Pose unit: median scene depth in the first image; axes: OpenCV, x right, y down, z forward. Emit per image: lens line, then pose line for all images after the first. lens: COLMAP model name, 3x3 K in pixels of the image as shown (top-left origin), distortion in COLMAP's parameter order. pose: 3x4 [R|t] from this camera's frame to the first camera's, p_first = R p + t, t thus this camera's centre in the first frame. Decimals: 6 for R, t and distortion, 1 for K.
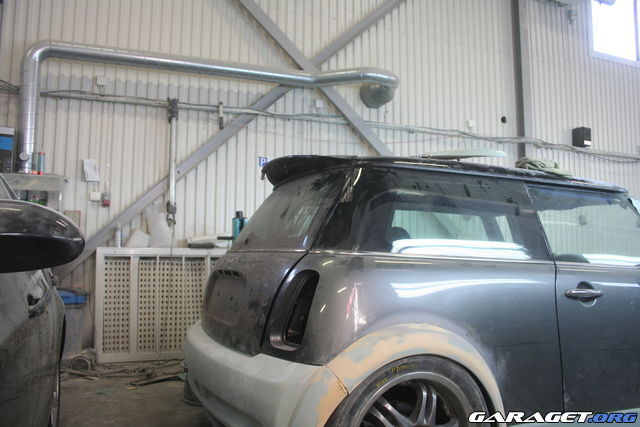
lens RADIAL K [[535.8, 0, 306.9], [0, 535.8, 214.3], [0, 0, 1]] dist [-0.103959, 0.004322]
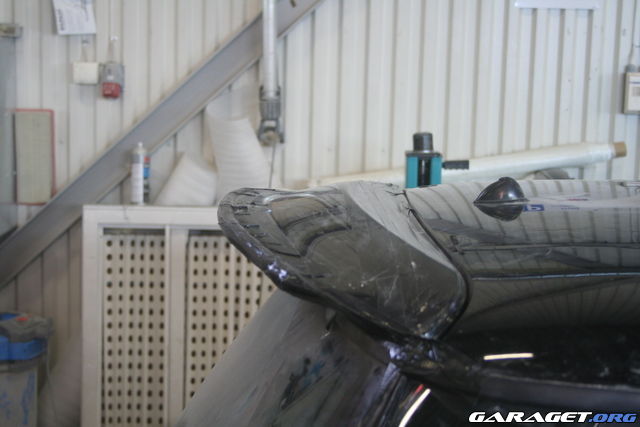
lens RADIAL K [[1126.1, 0, 320.0], [0, 1126.1, 213.5], [0, 0, 1]] dist [-0.013095, 0.074871]
pose [[0.920349, 0.071751, -0.384460, 0.100754], [0.013218, 0.976759, 0.213933, -0.112357], [0.390875, -0.201975, 0.898010, 0.284263]]
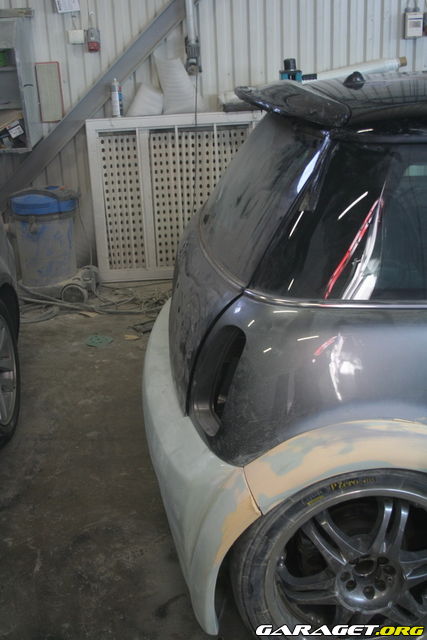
lens RADIAL K [[849.2, 0, 213.5], [0, 849.2, 320.0], [0, 0, 1]] dist [-0.023170, 0.045436]
pose [[0.939240, 0.076496, -0.334629, 0.137163], [0.075875, 0.904473, 0.419728, -0.146641], [0.334771, -0.419616, 0.843713, 0.025982]]
